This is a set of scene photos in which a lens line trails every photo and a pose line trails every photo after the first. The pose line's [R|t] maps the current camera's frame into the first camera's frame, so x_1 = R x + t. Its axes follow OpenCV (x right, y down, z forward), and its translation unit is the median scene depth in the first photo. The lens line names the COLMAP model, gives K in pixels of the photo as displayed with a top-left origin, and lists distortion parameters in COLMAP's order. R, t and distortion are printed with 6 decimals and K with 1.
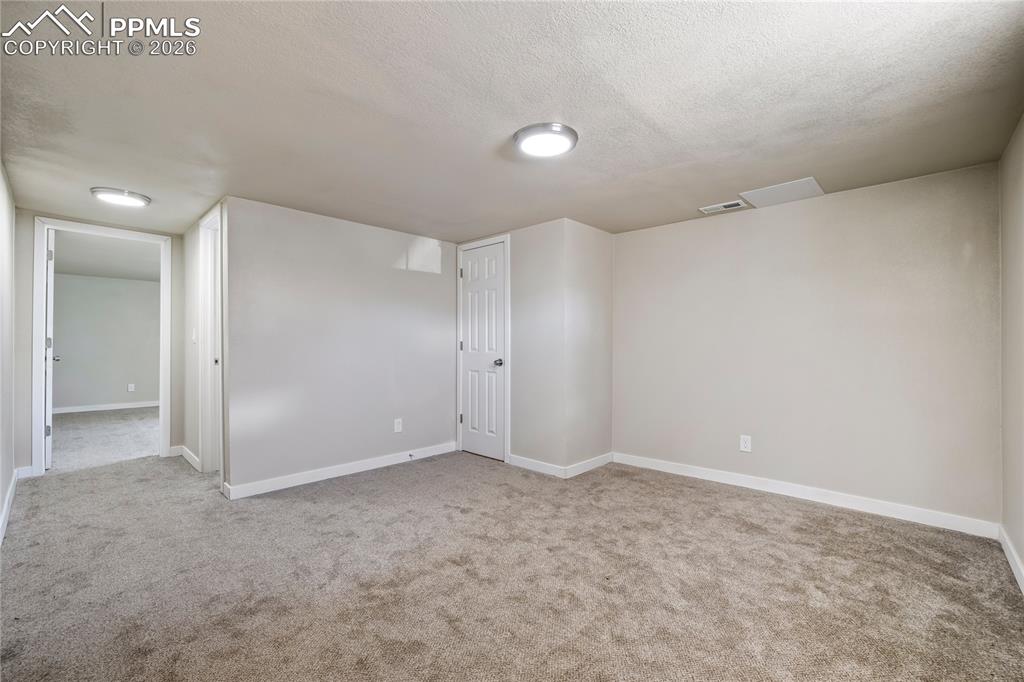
lens RADIAL K [[436.9, 0, 510.6], [0, 436.9, 341.2], [0, 0, 1]] dist [-0.038174, 0.017505]
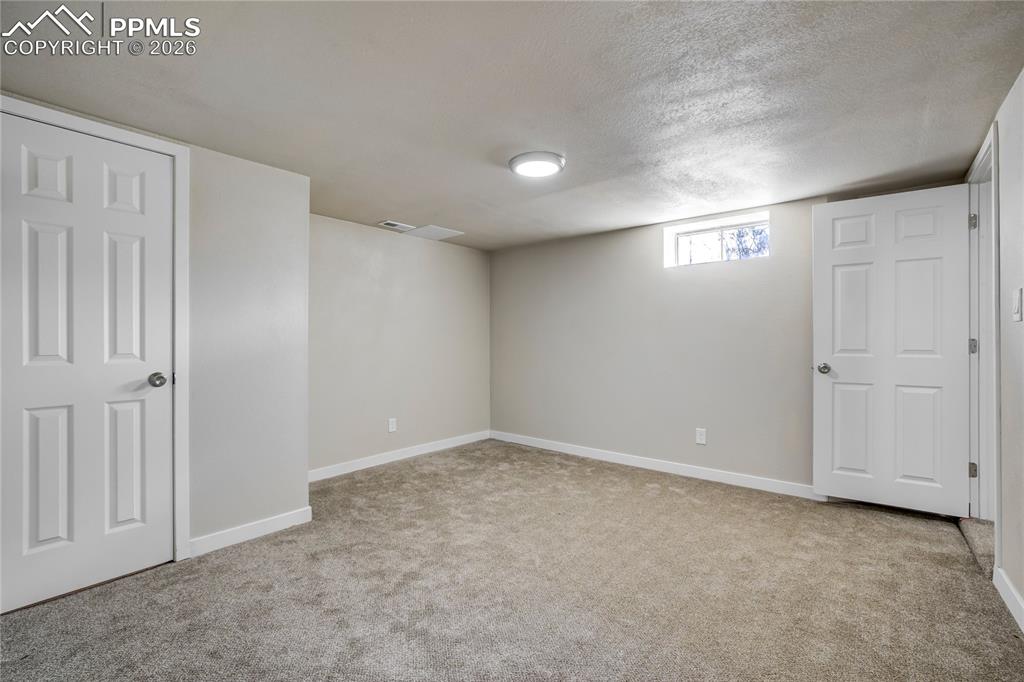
lens RADIAL K [[436.9, 0, 510.6], [0, 436.9, 341.2], [0, 0, 1]] dist [-0.038174, 0.017505]
pose [[-0.050057, -0.000665, 0.998746, -0.673825], [-0.004696, 0.999989, 0.000431, 0.000461], [-0.998735, -0.004668, -0.050059, 0.721017]]
